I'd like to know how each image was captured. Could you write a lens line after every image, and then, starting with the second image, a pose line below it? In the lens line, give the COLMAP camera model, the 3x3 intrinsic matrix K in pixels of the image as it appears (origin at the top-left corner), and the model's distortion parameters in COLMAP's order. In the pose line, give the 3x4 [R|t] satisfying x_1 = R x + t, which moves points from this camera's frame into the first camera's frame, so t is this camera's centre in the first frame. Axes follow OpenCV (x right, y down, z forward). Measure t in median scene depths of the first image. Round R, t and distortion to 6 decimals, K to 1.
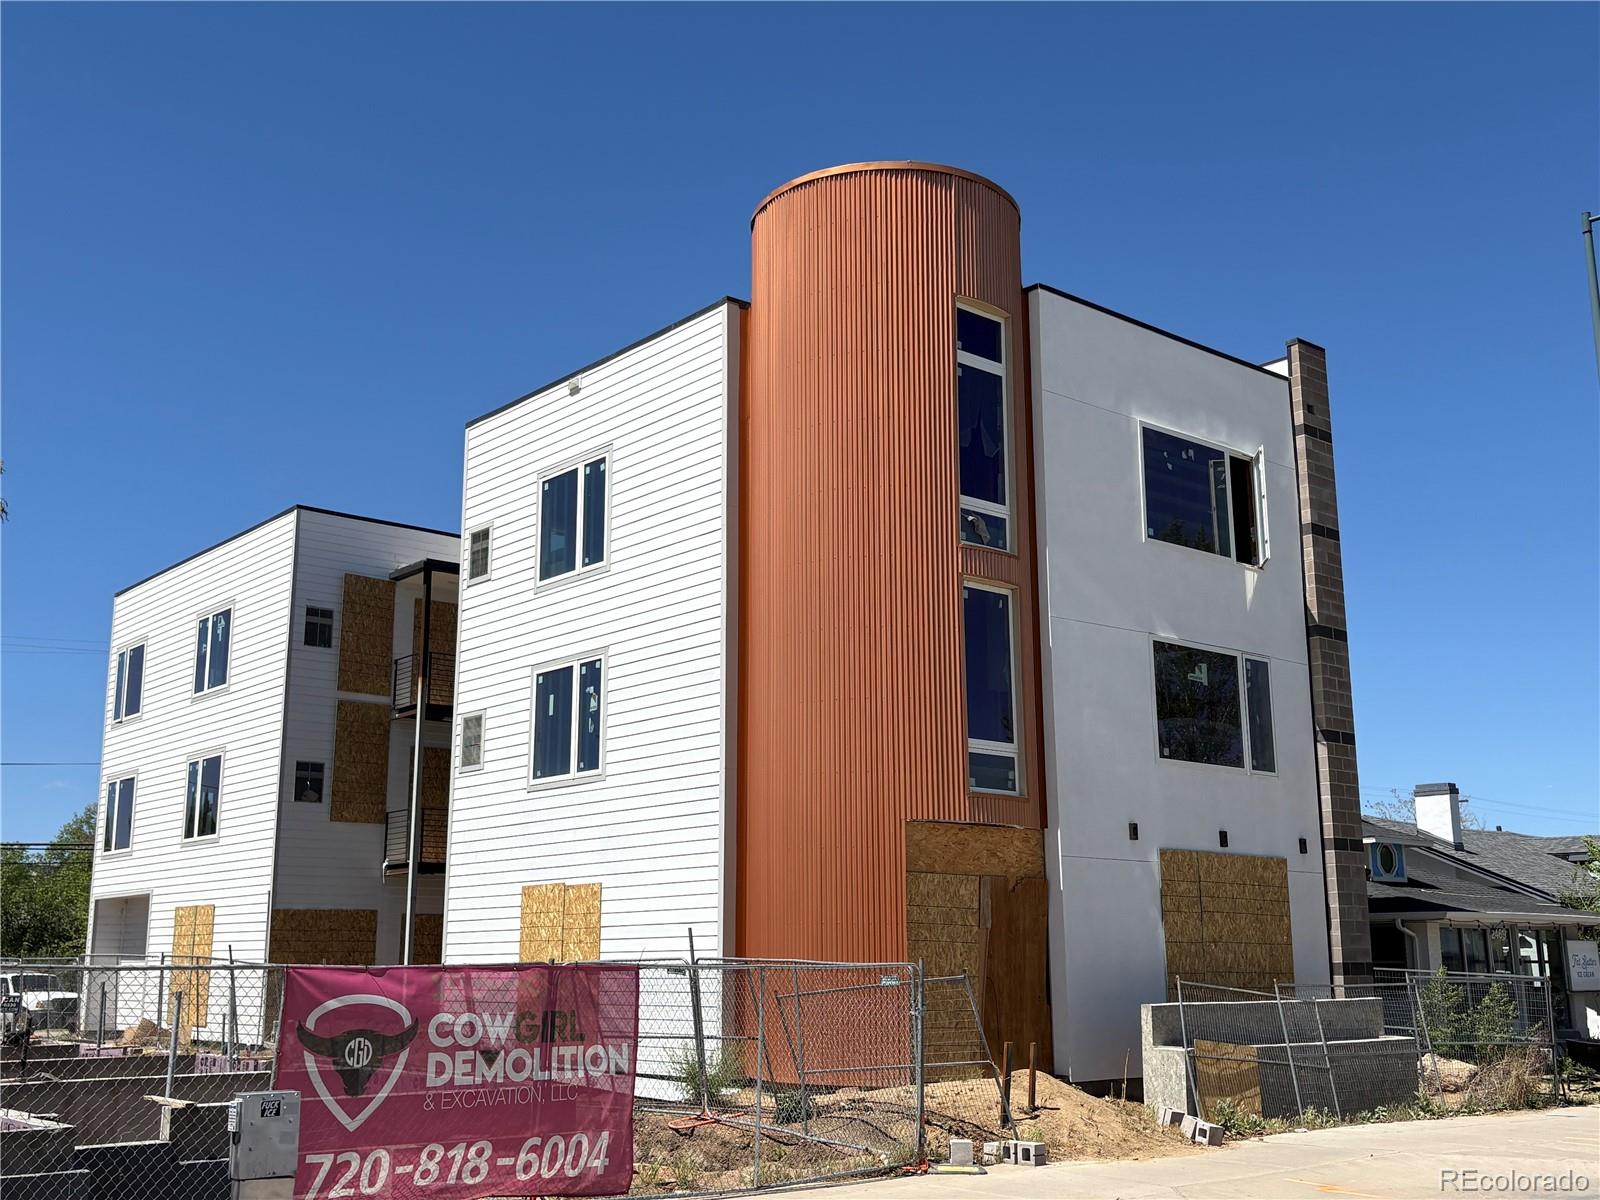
lens RADIAL K [[1665.5, 0, 786.1], [0, 1665.5, 605.4], [0, 0, 1]] dist [0.143585, -0.386074]
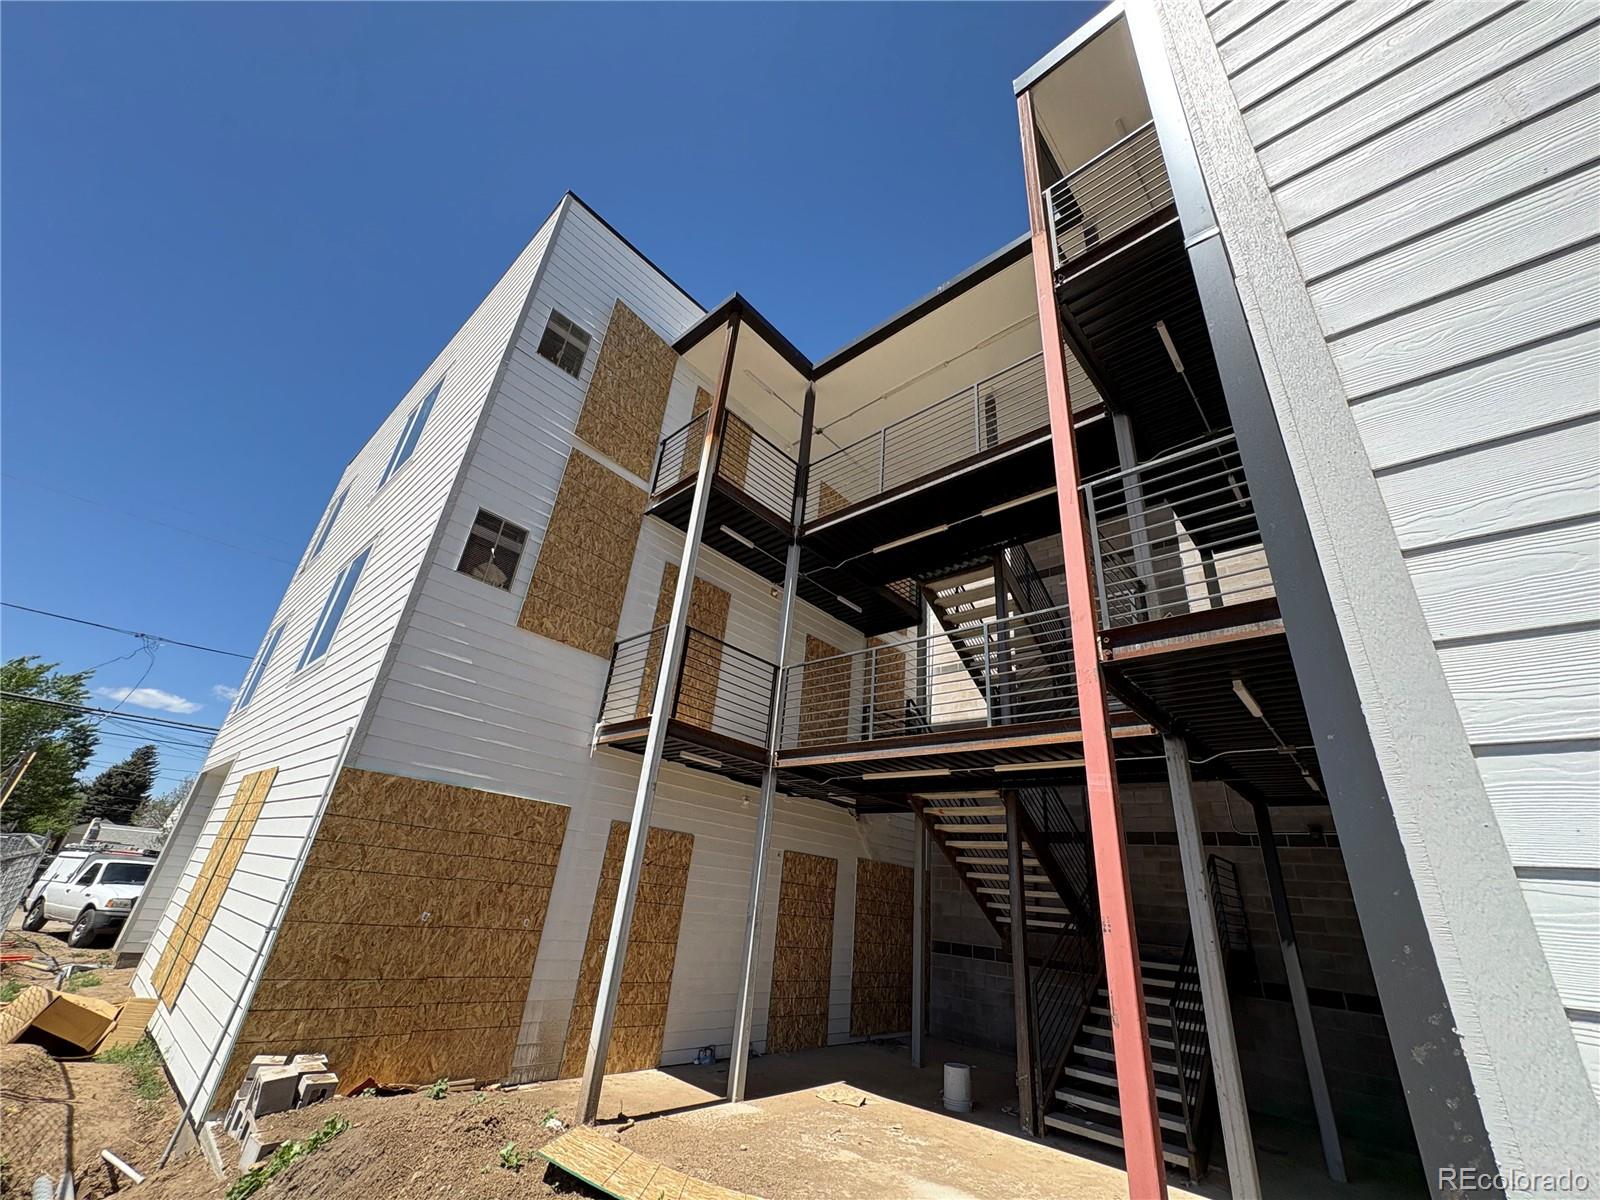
lens RADIAL K [[638.9, 0, 799.0], [0, 638.9, 600.6], [0, 0, 1]] dist [-0.002802, -0.000080]
pose [[0.986741, 0.139417, 0.083093, -0.263406], [-0.117211, 0.966263, -0.229341, 0.207874], [-0.112264, 0.216560, 0.969793, 1.039770]]
